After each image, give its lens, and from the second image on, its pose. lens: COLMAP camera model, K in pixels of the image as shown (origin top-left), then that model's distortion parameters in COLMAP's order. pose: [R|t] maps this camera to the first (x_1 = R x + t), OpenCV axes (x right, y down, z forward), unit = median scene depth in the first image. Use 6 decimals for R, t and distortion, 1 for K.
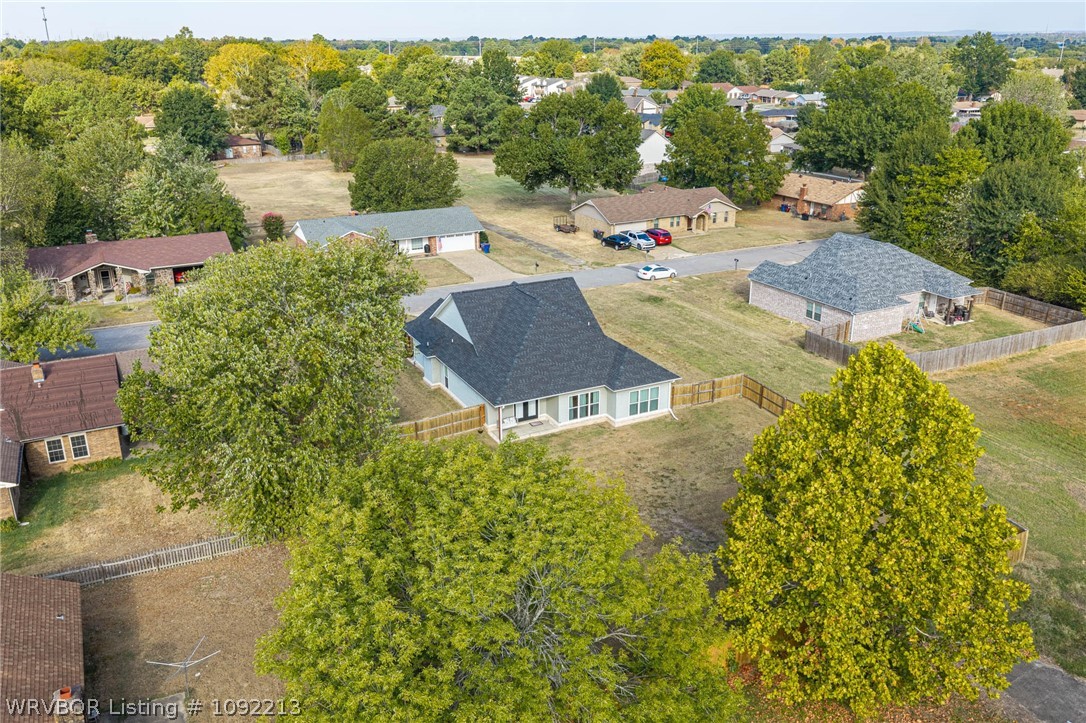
lens RADIAL K [[903.3, 0, 543.0], [0, 903.3, 361.5], [0, 0, 1]] dist [0.009398, -0.016041]
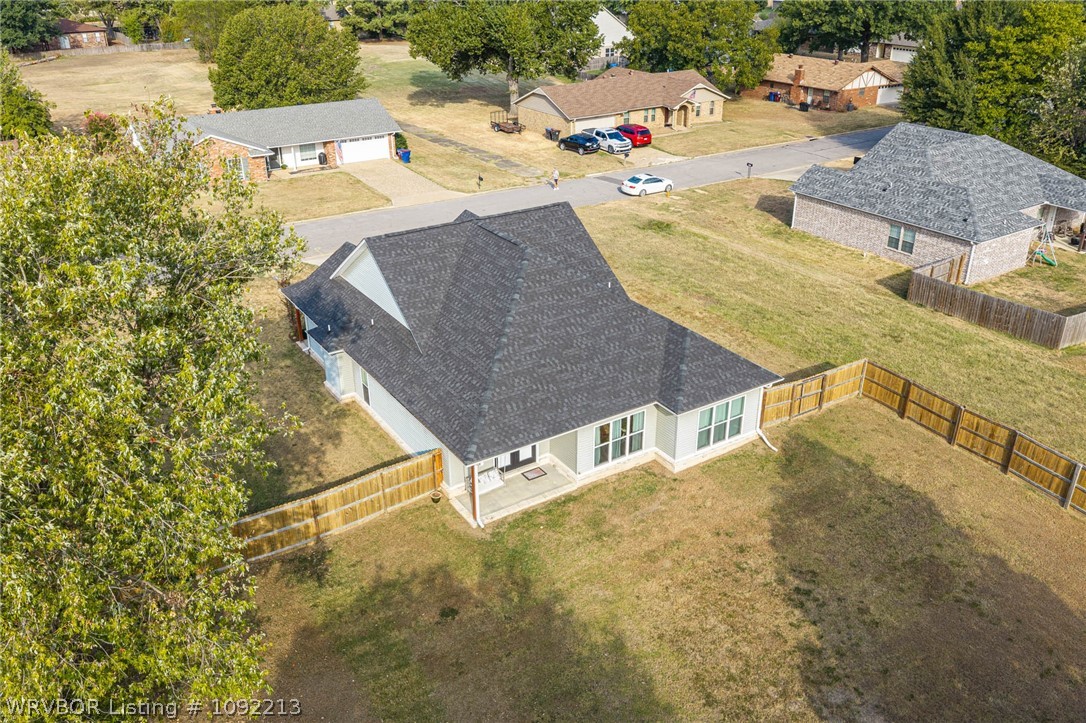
lens RADIAL K [[899.7, 0, 543.0], [0, 899.7, 361.5], [0, 0, 1]] dist [0.001000, -0.004485]
pose [[0.994428, -0.045287, 0.095193, -0.031612], [0.035355, 0.993996, 0.103545, -0.035055], [-0.099311, -0.099603, 0.990059, 0.277594]]
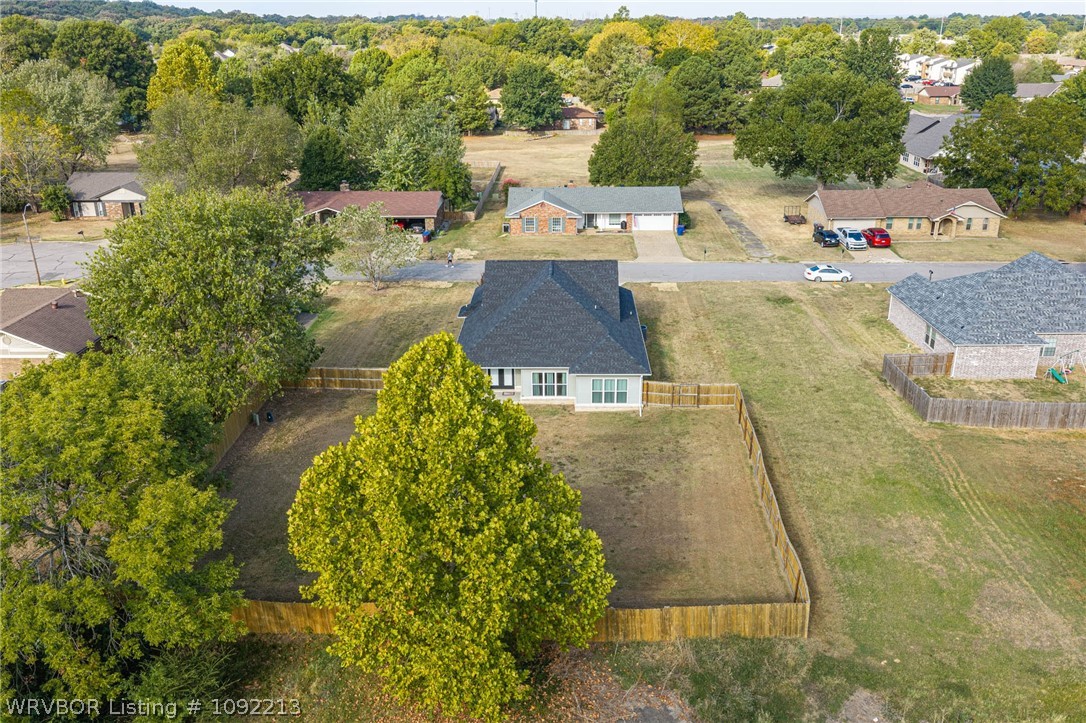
lens RADIAL K [[903.3, 0, 543.0], [0, 903.3, 361.5], [0, 0, 1]] dist [0.009398, -0.016041]
pose [[0.879311, 0.165167, -0.446689, 0.292567], [-0.155609, 0.986097, 0.058300, -0.020251], [0.450108, 0.018245, 0.892788, 0.060388]]
